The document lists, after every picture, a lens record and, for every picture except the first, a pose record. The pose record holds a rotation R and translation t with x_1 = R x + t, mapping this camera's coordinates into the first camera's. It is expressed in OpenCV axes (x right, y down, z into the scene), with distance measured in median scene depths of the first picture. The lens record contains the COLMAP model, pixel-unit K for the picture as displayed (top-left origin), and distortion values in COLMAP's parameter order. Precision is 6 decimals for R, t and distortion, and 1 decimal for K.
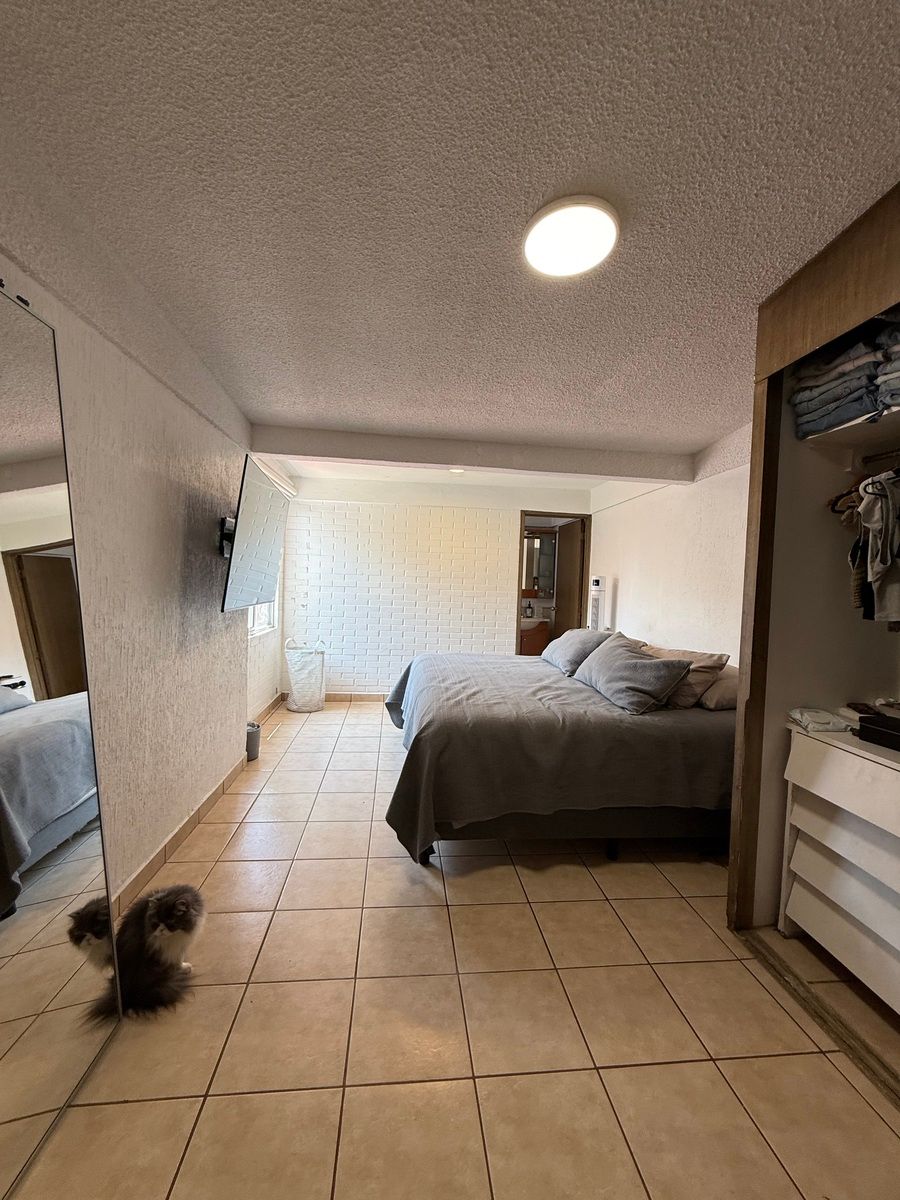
lens RADIAL K [[478.5, 0, 450.9], [0, 478.5, 600.3], [0, 0, 1]] dist [0.000702, -0.000441]
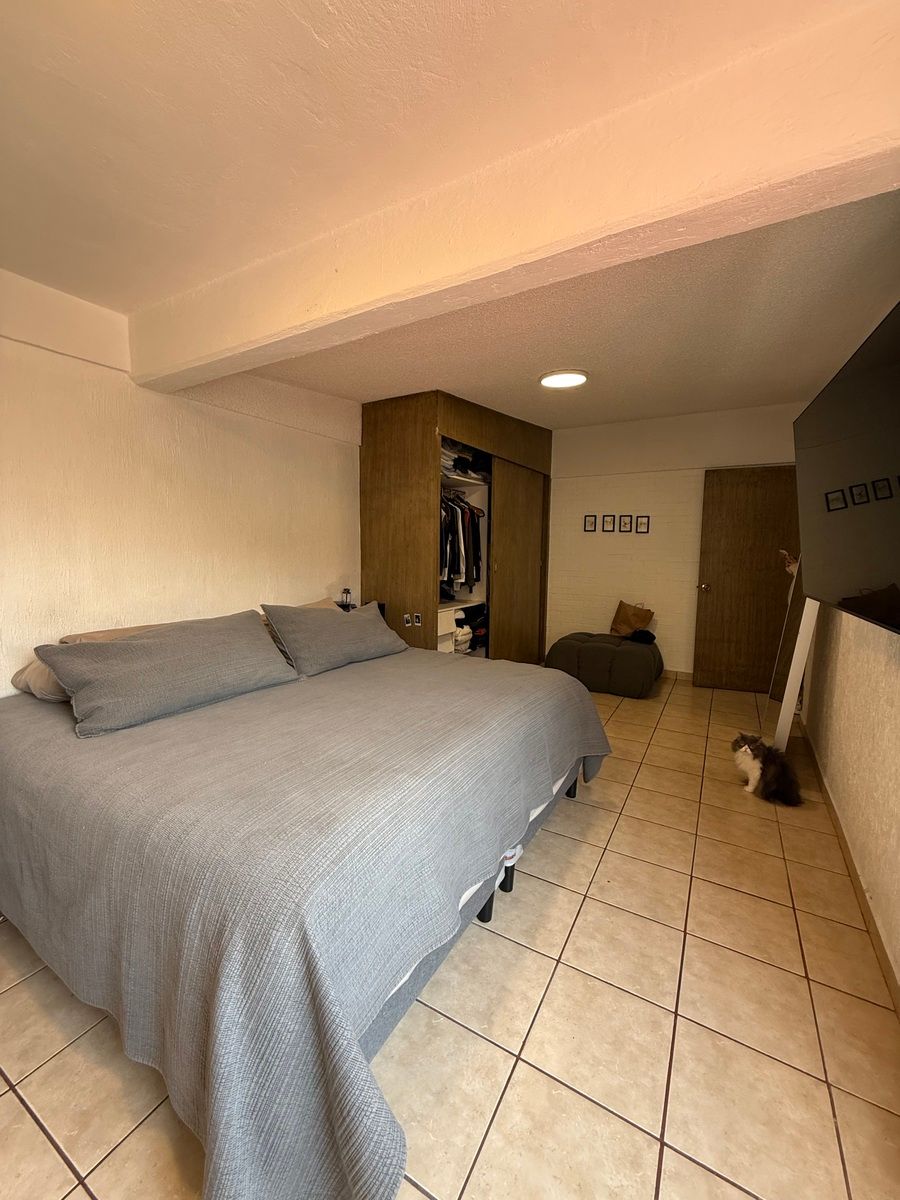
lens RADIAL K [[478.5, 0, 452.6], [0, 478.5, 599.3], [0, 0, 1]] dist [0.000702, -0.000441]
pose [[-0.804980, -0.111482, 0.582735, -0.446086], [-0.025144, 0.987716, 0.154225, -0.089150], [-0.592770, 0.109496, -0.797894, 2.047090]]
